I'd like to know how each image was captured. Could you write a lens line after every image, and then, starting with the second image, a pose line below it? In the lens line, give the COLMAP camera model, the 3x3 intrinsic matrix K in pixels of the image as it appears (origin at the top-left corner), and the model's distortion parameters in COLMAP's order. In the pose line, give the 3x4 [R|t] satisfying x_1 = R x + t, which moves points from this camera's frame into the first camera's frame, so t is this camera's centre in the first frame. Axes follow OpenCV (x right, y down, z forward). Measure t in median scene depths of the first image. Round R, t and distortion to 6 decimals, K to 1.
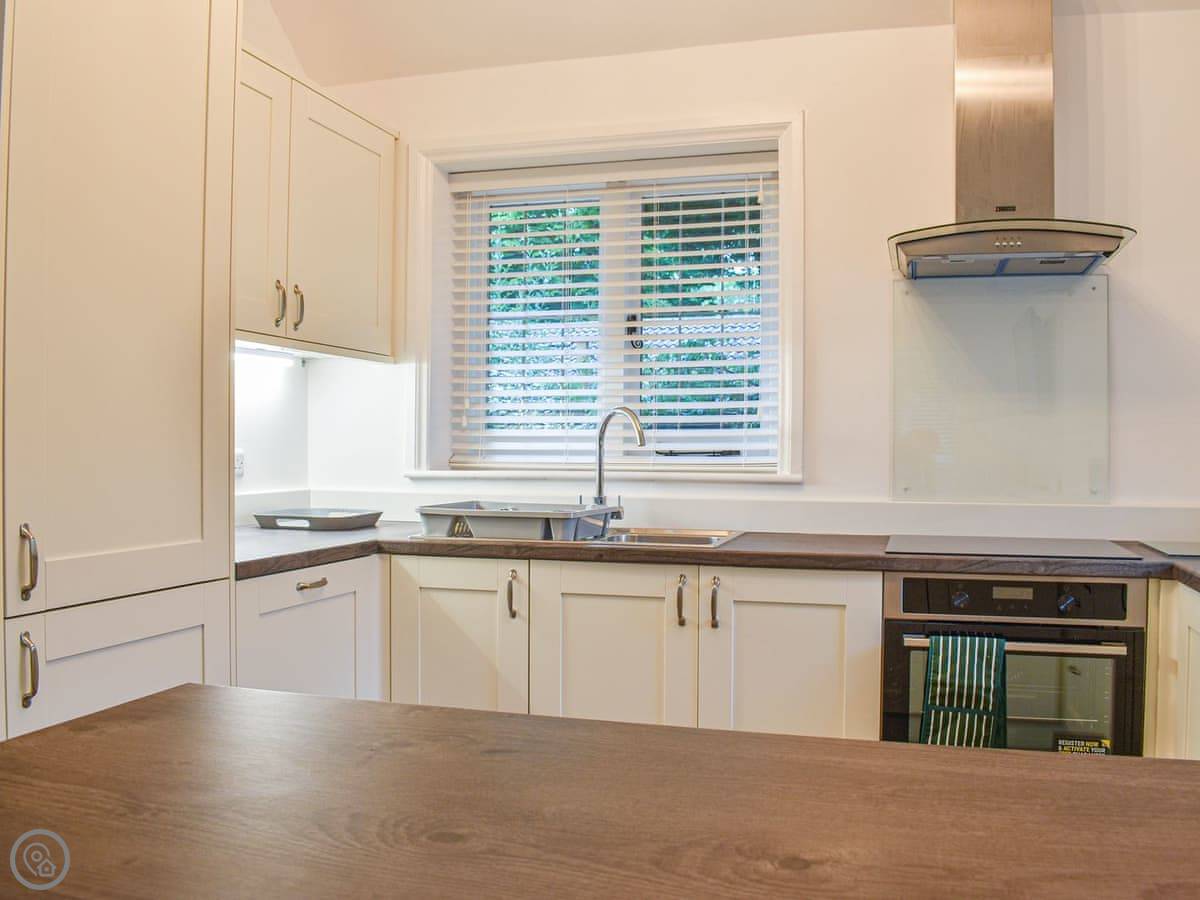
lens RADIAL K [[1076.5, 0, 600.0], [0, 1076.5, 450.0], [0, 0, 1]] dist [-0.088167, -0.003283]
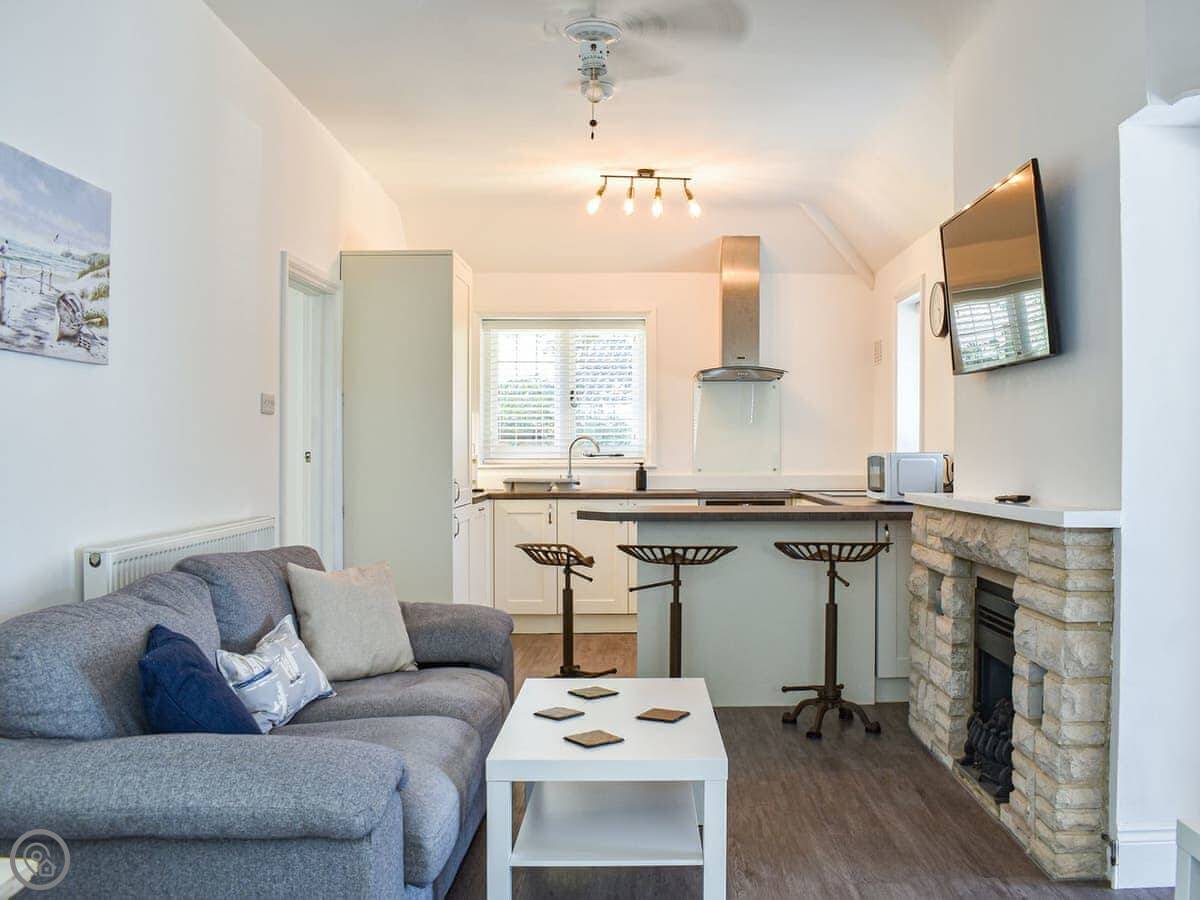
lens RADIAL K [[1088.1, 0, 609.3], [0, 1088.1, 493.9], [0, 0, 1]] dist [-0.092033, 0.008799]
pose [[0.964463, -0.015932, 0.263738, -0.630251], [0.006509, 0.999310, 0.036562, -0.000346], [-0.264139, -0.033546, 0.963901, -1.476275]]
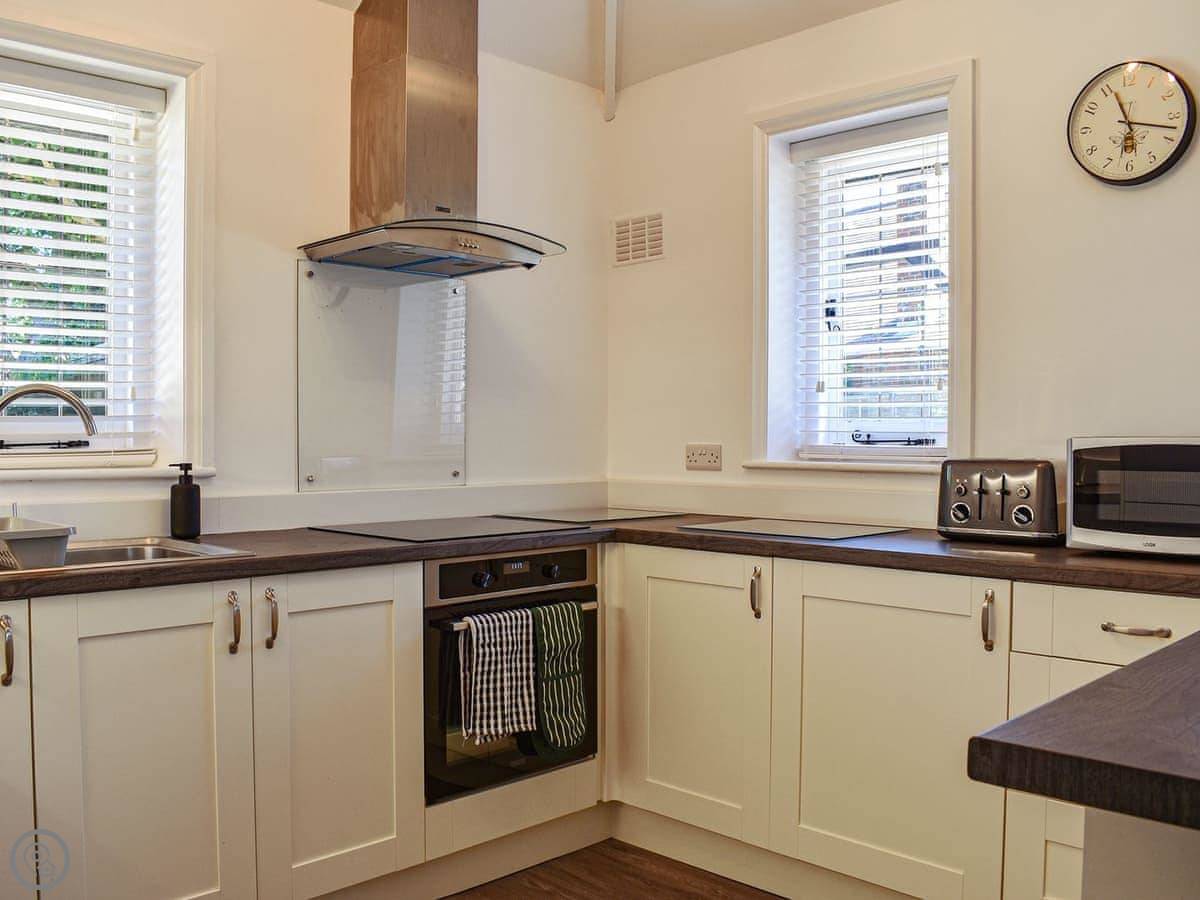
lens RADIAL K [[1086.2, 0, 575.3], [0, 1086.2, 450.8], [0, 0, 1]] dist [-0.082171, -0.005294]
pose [[0.488761, -0.016655, 0.872259, -0.515652], [0.005927, 0.999858, 0.015770, -0.003088], [-0.872398, -0.002538, 0.488790, 0.368198]]
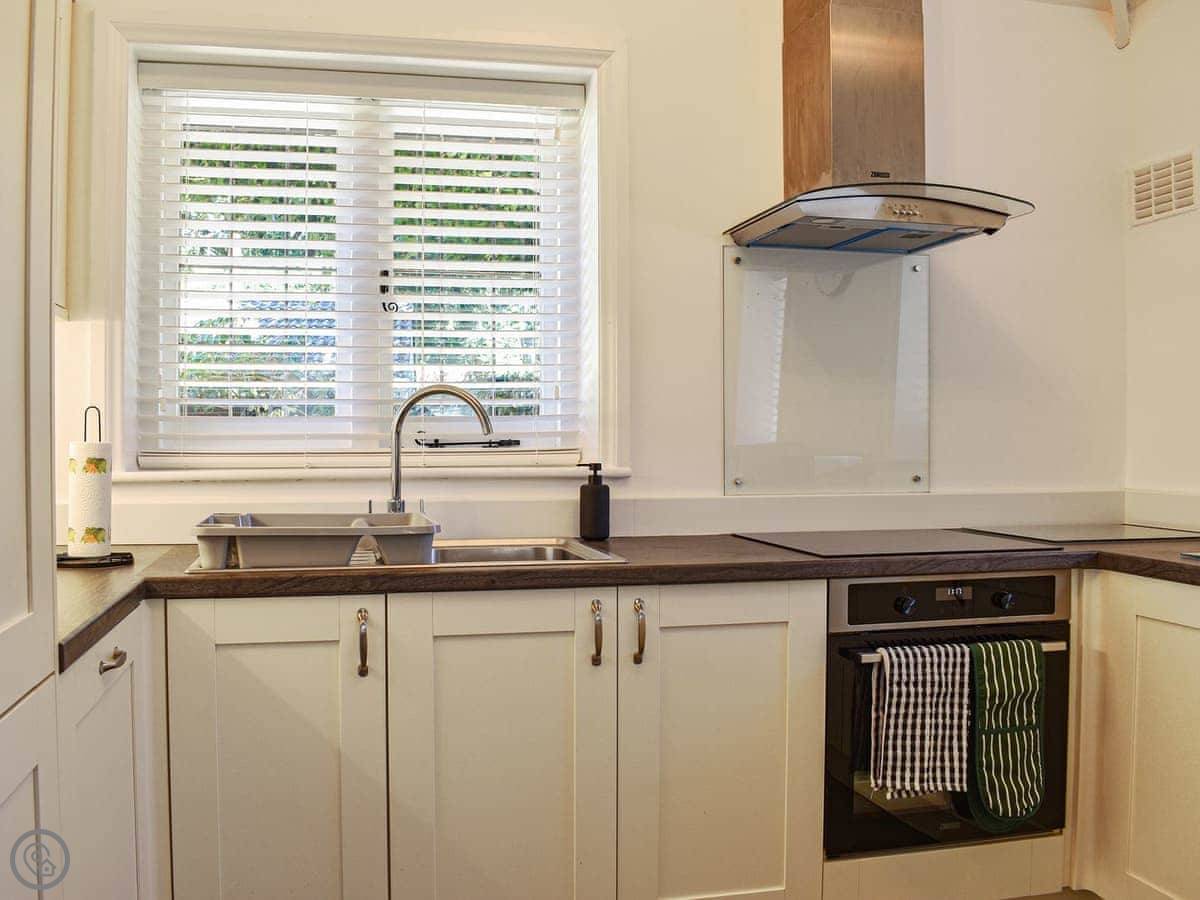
lens RADIAL K [[1086.2, 0, 575.3], [0, 1086.2, 450.8], [0, 0, 1]] dist [-0.082171, -0.005294]
pose [[0.878576, -0.012399, 0.477442, -0.312556], [0.007436, 0.999897, 0.012283, -0.001635], [-0.477545, -0.007242, 0.878577, 0.317977]]
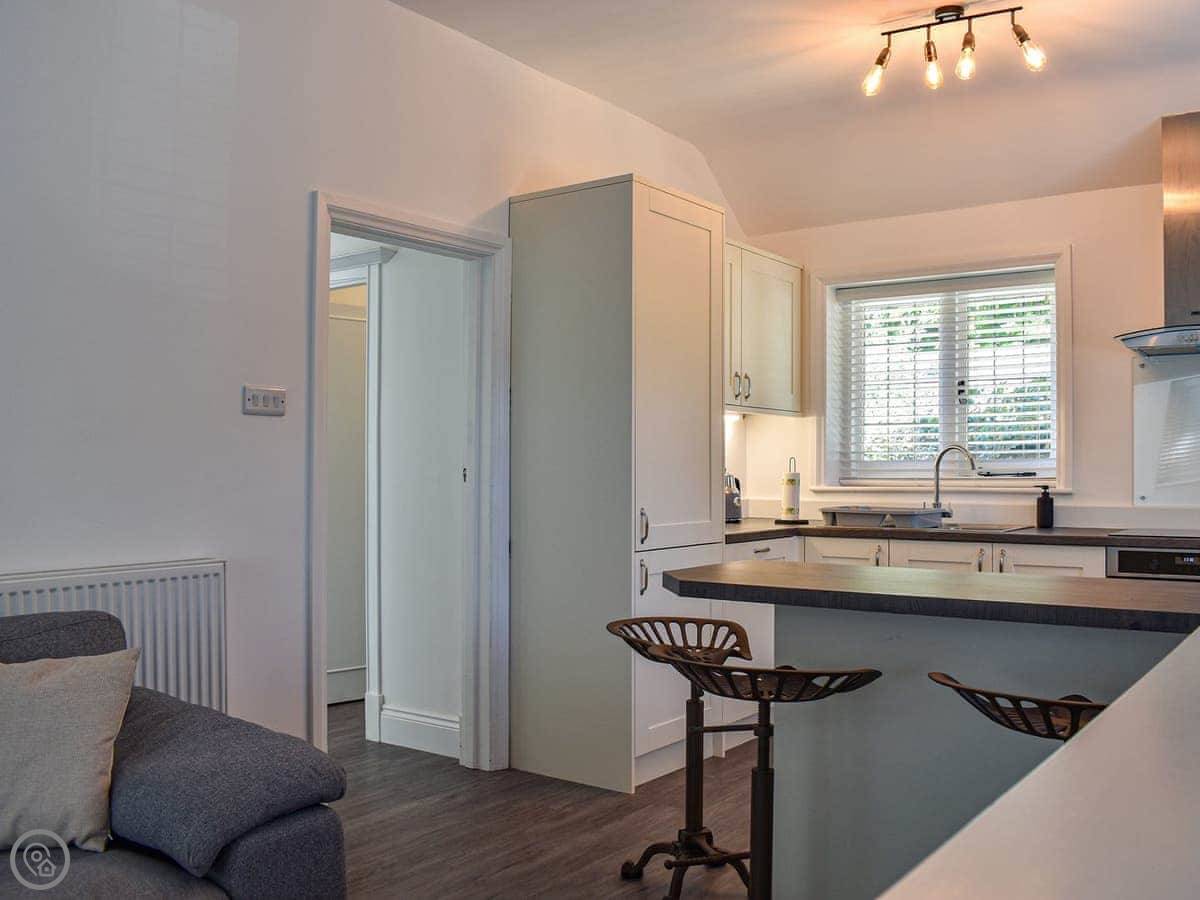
lens RADIAL K [[1067.4, 0, 633.8], [0, 1067.4, 489.9], [0, 0, 1]] dist [-0.162274, 0.133348]
pose [[0.949166, 0.000133, -0.314775, 0.076473], [0.004559, 0.999889, 0.014172, 0.001417], [0.314742, -0.014887, 0.949061, -0.689129]]
